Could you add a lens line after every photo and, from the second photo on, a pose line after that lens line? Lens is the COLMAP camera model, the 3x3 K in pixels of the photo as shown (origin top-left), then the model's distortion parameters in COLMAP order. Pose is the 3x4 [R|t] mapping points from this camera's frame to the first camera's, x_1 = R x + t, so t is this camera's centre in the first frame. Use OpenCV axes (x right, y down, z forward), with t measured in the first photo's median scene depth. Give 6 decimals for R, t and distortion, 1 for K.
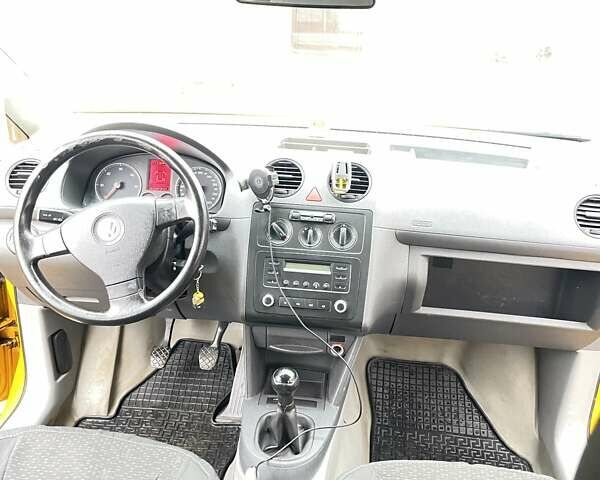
lens RADIAL K [[612.1, 0, 300.0], [0, 612.1, 240.0], [0, 0, 1]] dist [0.057957, -0.017744]
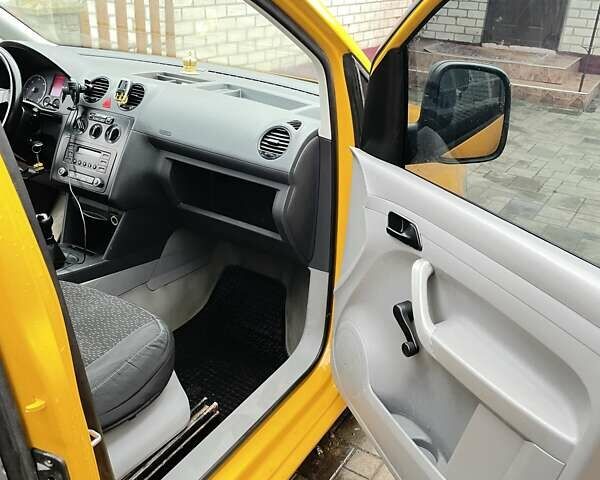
lens RADIAL K [[612.1, 0, 300.0], [0, 612.1, 240.0], [0, 0, 1]] dist [0.057957, -0.017744]
pose [[0.901711, 0.187367, -0.389629, 1.005086], [-0.183871, 0.981844, 0.046627, 0.084502], [0.391291, 0.029598, 0.919791, -0.109953]]
